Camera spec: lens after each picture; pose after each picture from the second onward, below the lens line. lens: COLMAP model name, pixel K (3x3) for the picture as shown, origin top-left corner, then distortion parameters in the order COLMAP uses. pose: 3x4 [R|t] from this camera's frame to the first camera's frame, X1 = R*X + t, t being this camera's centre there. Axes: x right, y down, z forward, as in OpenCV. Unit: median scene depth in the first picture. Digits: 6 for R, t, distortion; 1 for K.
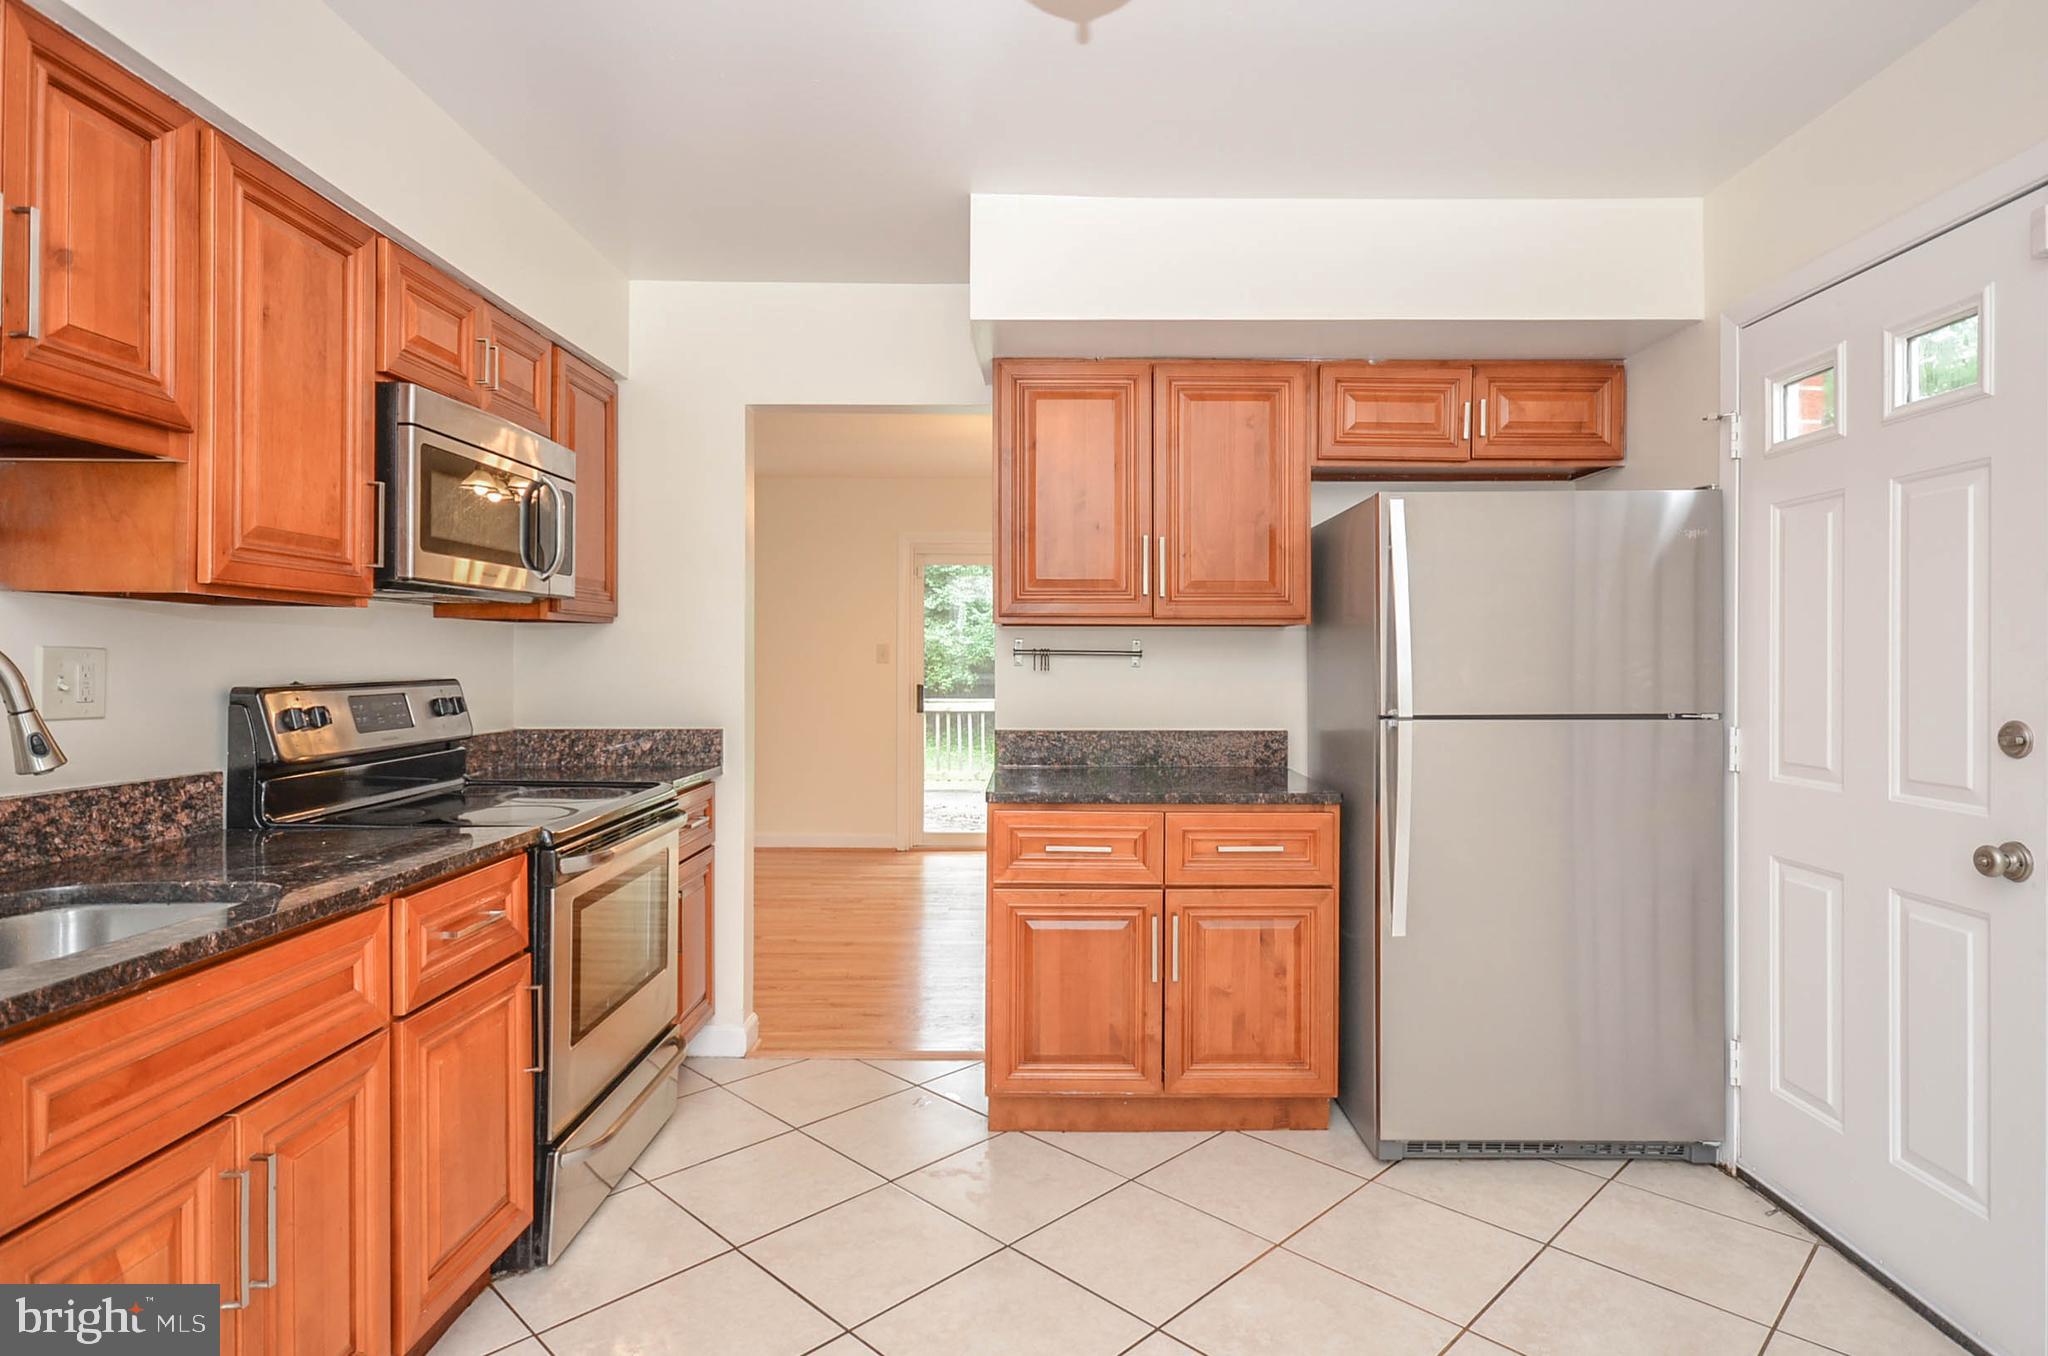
lens RADIAL K [[1058.0, 0, 1033.4], [0, 1058.0, 665.1], [0, 0, 1]] dist [0.010915, -0.001530]
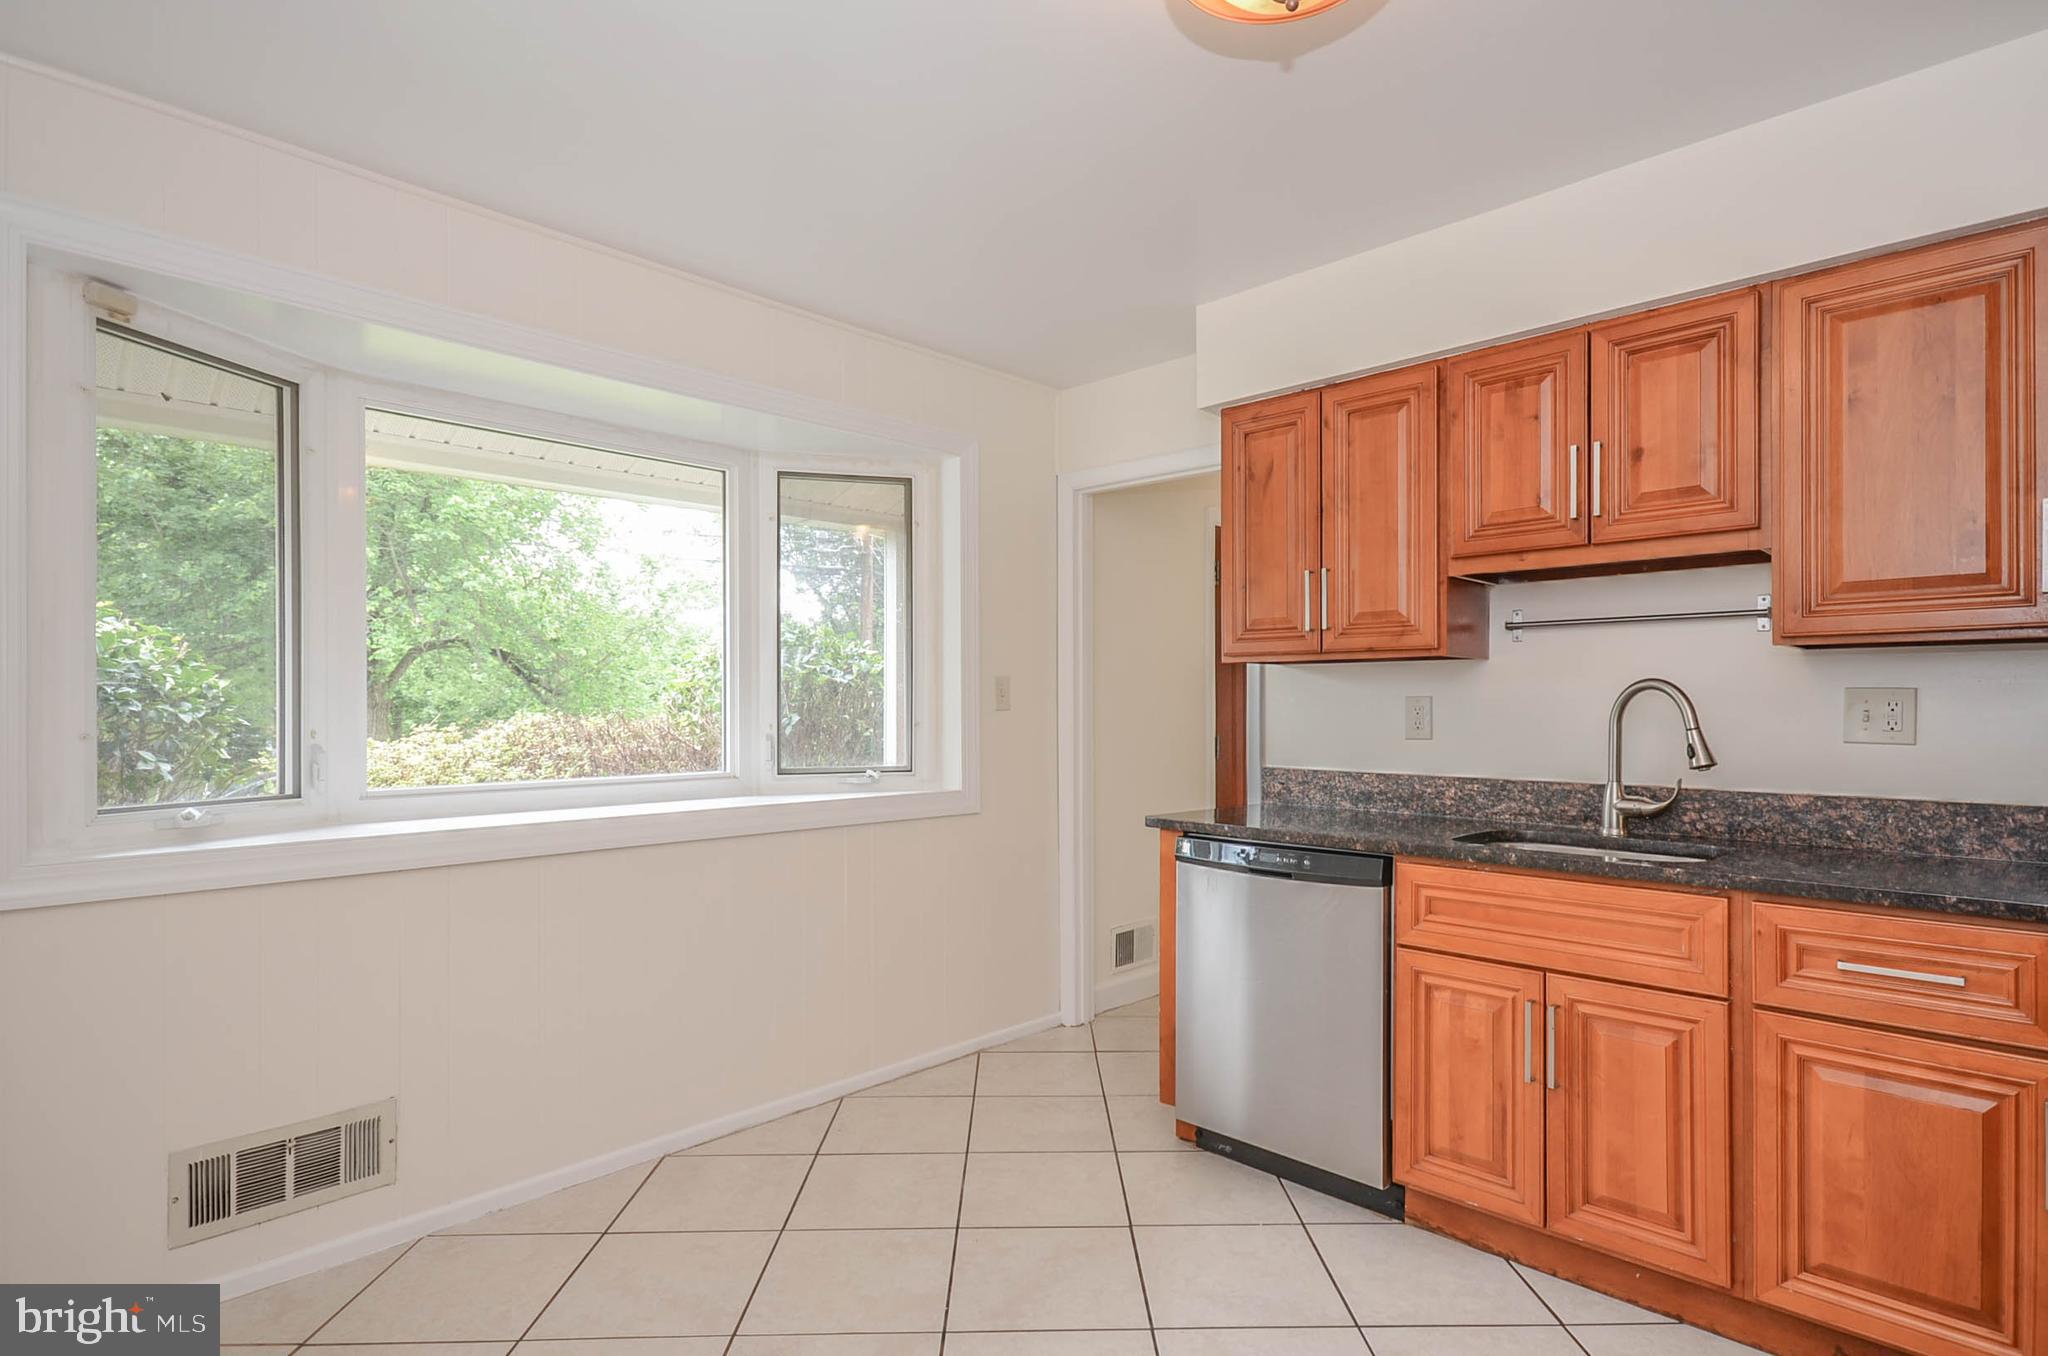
lens RADIAL K [[1056.8, 0, 1006.3], [0, 1056.8, 695.9], [0, 0, 1]] dist [0.003560, -0.001314]
pose [[-0.700240, -0.005428, -0.713887, 0.542277], [-0.000824, 0.999977, -0.006795, 0.002508], [0.713907, -0.004170, -0.700228, 0.832836]]
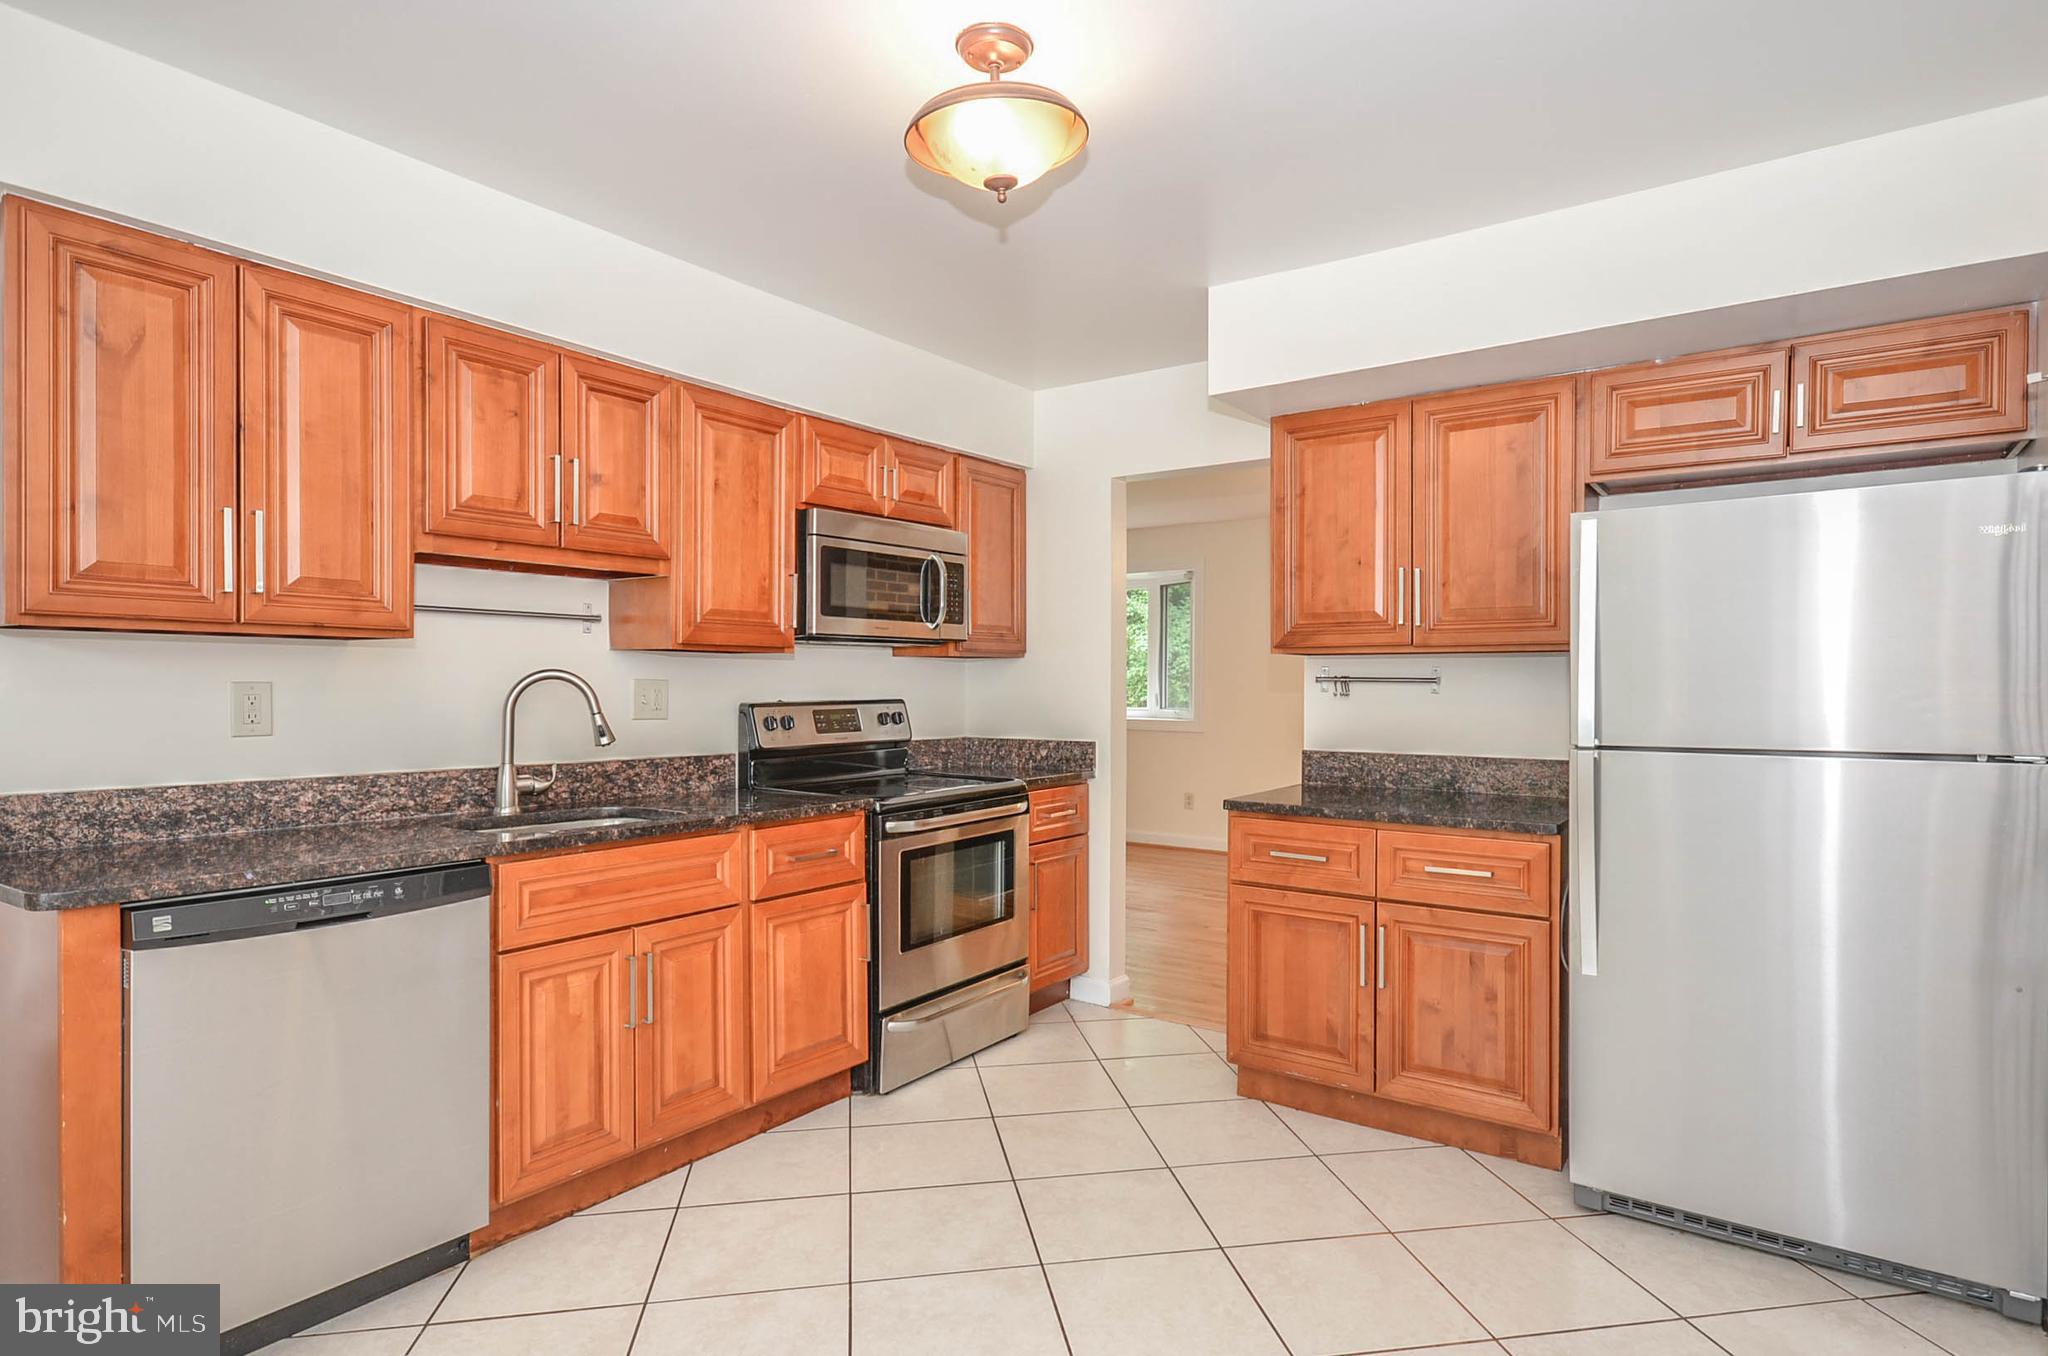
lens RADIAL K [[1058.0, 0, 1057.1], [0, 1058.0, 701.5], [0, 0, 1]] dist [0.010915, -0.001530]
pose [[0.823624, 0.009324, -0.567060, 0.499708], [-0.002954, 0.999922, 0.012150, -0.002280], [0.567129, -0.008332, 0.823587, -0.064247]]
